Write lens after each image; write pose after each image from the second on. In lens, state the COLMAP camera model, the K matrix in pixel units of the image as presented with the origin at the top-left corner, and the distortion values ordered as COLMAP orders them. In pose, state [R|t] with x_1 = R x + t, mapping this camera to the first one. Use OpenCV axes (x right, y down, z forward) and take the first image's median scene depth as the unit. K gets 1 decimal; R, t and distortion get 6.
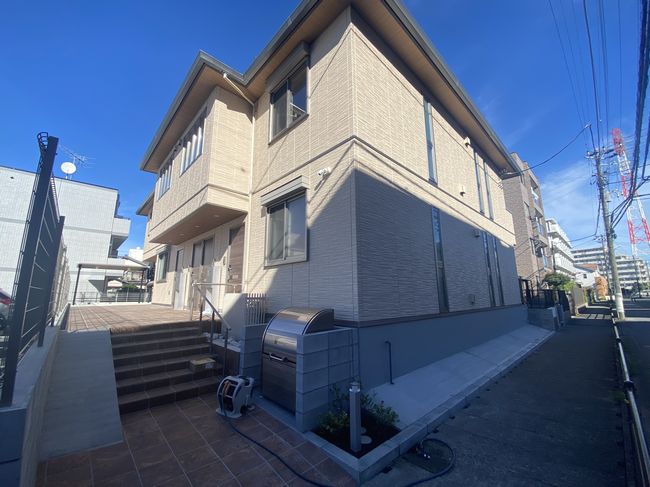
lens RADIAL K [[266.1, 0, 325.3], [0, 266.1, 243.5], [0, 0, 1]] dist [-0.003244, -0.001099]
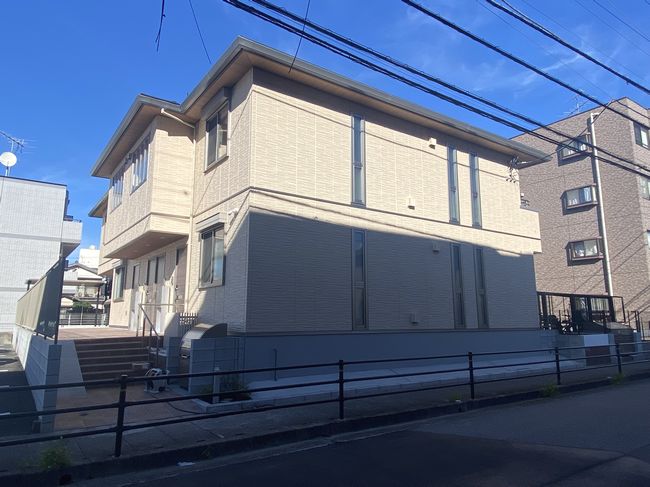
lens RADIAL K [[432.5, 0, 323.0], [0, 432.5, 240.5], [0, 0, 1]] dist [0.004626, 0.003132]
pose [[0.992080, -0.020480, -0.123923, 0.405330], [0.022040, 0.999694, 0.011232, -0.095987], [0.123655, -0.013874, 0.992228, -0.571399]]
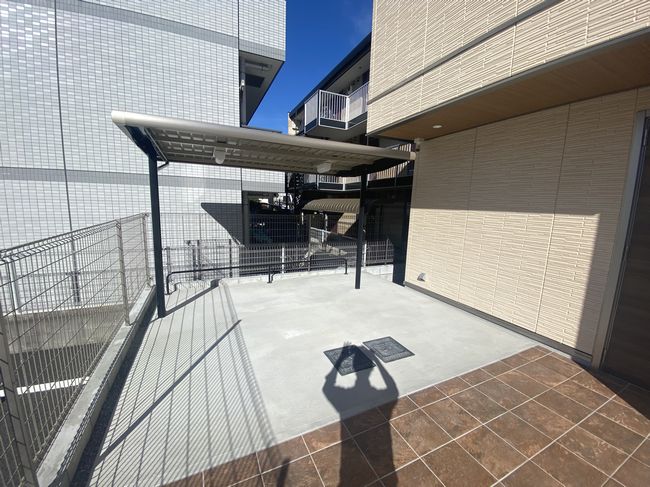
lens RADIAL K [[266.1, 0, 326.8], [0, 266.1, 245.1], [0, 0, 1]] dist [-0.003244, -0.001099]
pose [[0.953606, 0.084071, -0.289079, -1.657945], [0.018283, 0.942273, 0.334347, 0.206413], [0.300500, -0.324121, 0.897020, 1.889554]]
